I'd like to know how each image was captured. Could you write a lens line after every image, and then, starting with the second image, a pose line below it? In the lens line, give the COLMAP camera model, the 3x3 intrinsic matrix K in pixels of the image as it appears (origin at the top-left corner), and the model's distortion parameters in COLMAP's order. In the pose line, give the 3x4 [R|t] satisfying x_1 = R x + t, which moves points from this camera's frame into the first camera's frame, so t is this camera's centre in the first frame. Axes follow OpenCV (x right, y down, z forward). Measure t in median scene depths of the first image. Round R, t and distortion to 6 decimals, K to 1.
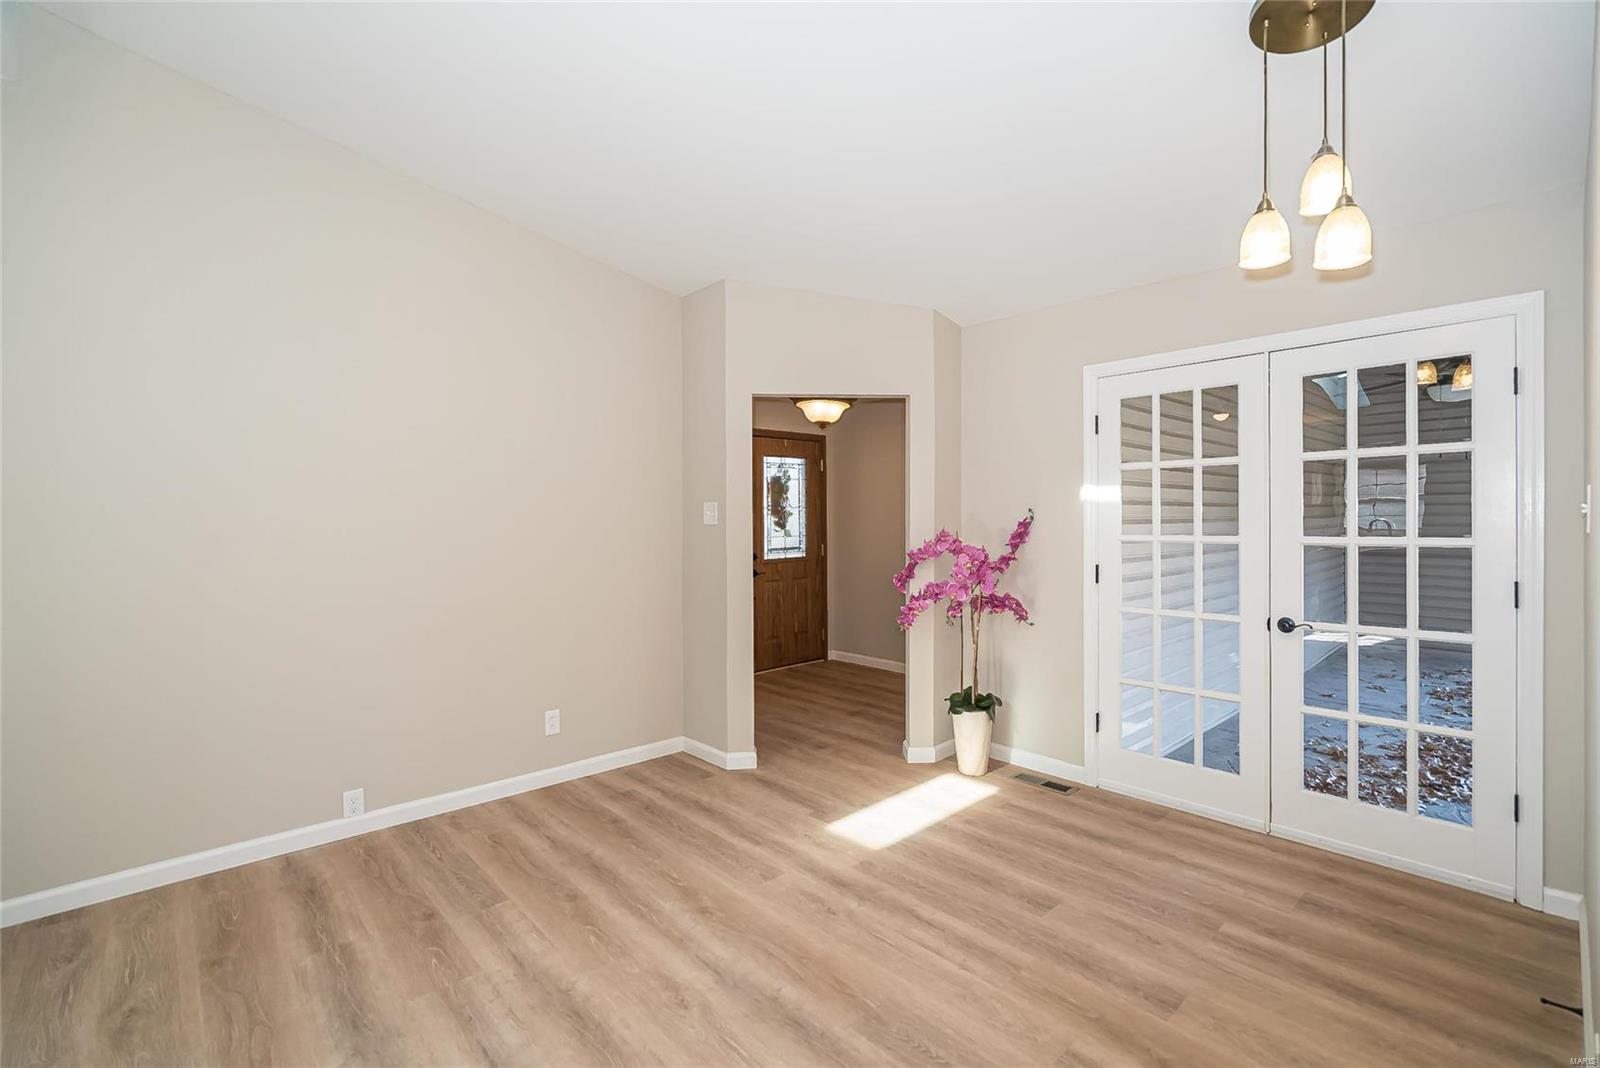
lens RADIAL K [[699.1, 0, 800.0], [0, 699.1, 534.0], [0, 0, 1]] dist [-0.002376, 0.000139]
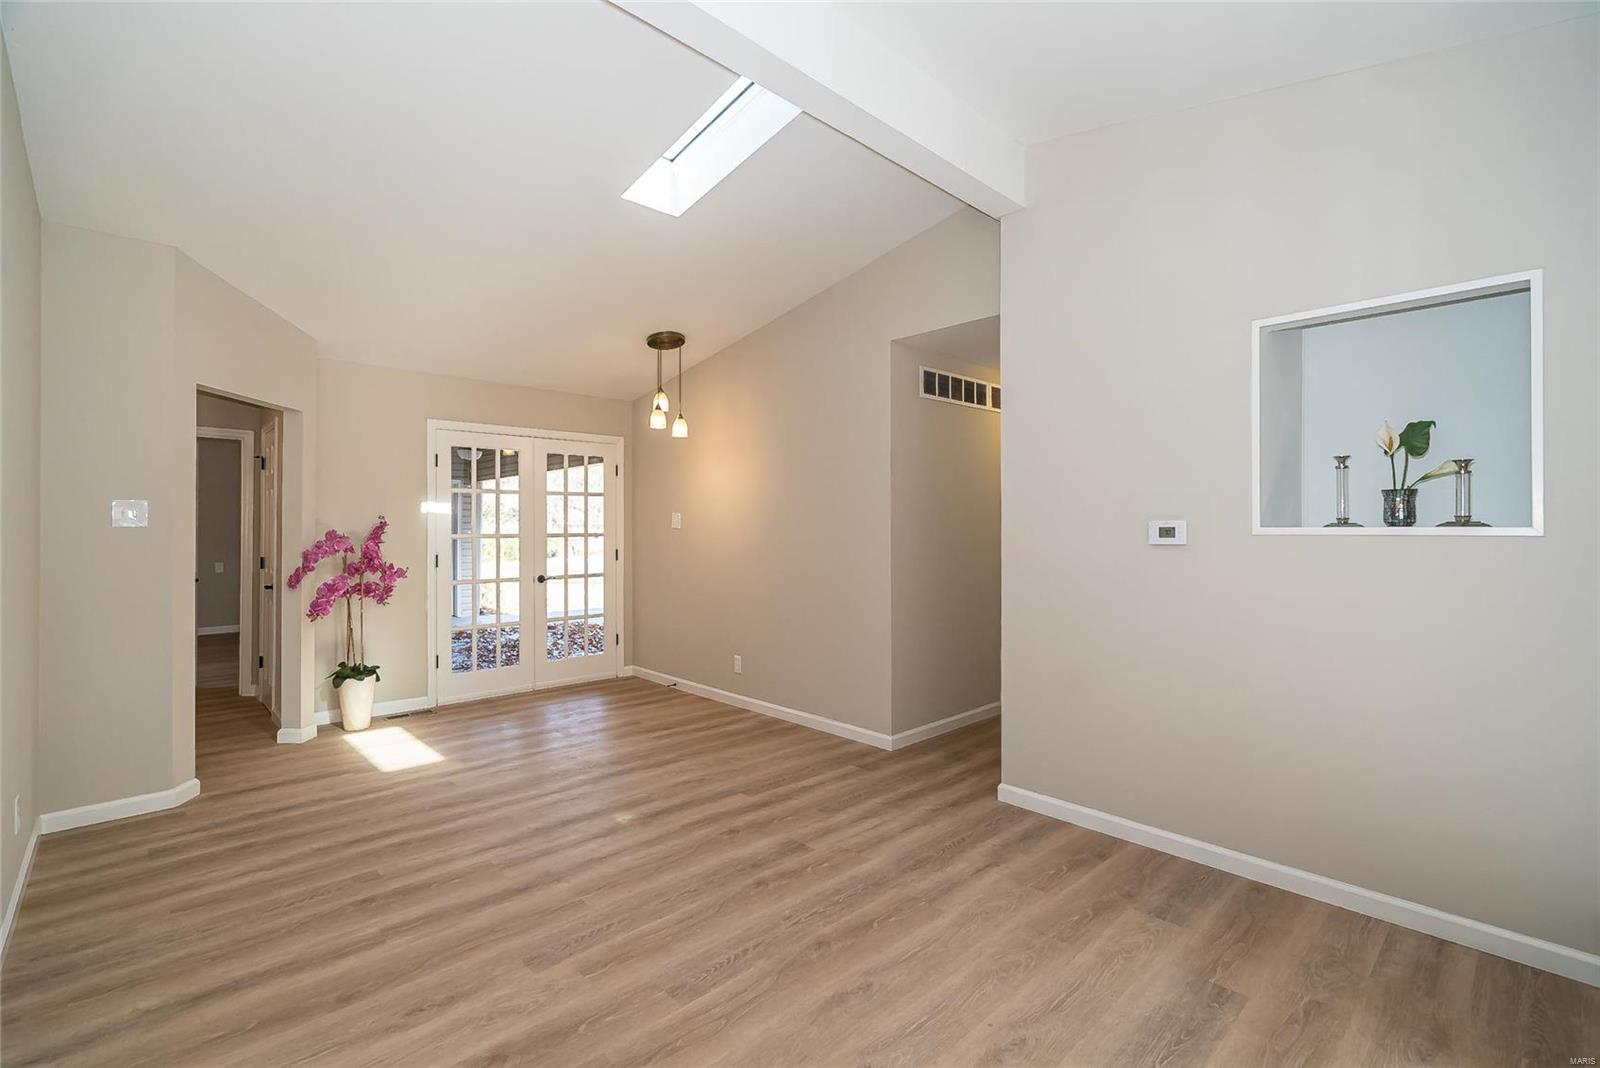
lens RADIAL K [[735.3, 0, 780.0], [0, 735.3, 520.7], [0, 0, 1]] dist [-0.003889, -0.000124]
pose [[0.000898, 0.017129, 0.999853, -1.223524], [0.020059, 0.999652, -0.017144, 0.014088], [-0.999798, 0.020072, 0.000555, 0.288061]]
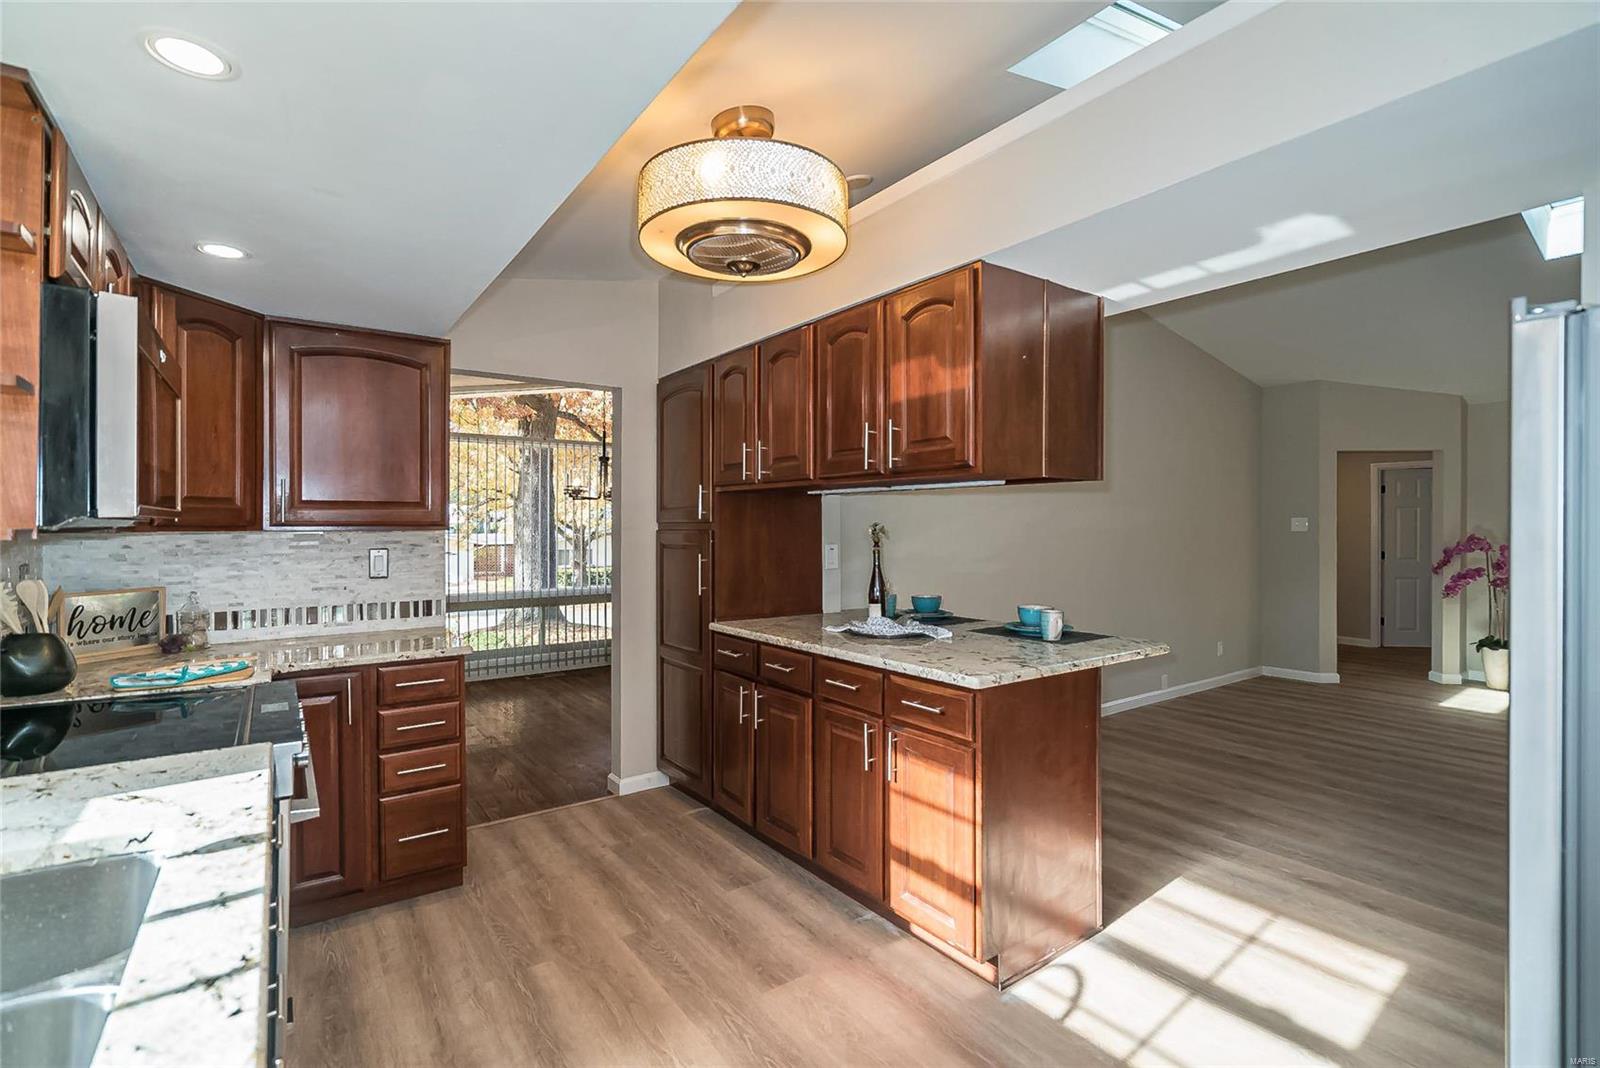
lens RADIAL K [[721.6, 0, 835.0], [0, 721.6, 530.8], [0, 0, 1]] dist [-0.001031, 0.000645]
pose [[0.994463, 0.006533, -0.104886, -1.256834], [-0.008665, 0.999765, -0.019877, 0.033881], [0.104731, 0.020676, 0.994286, -0.937174]]
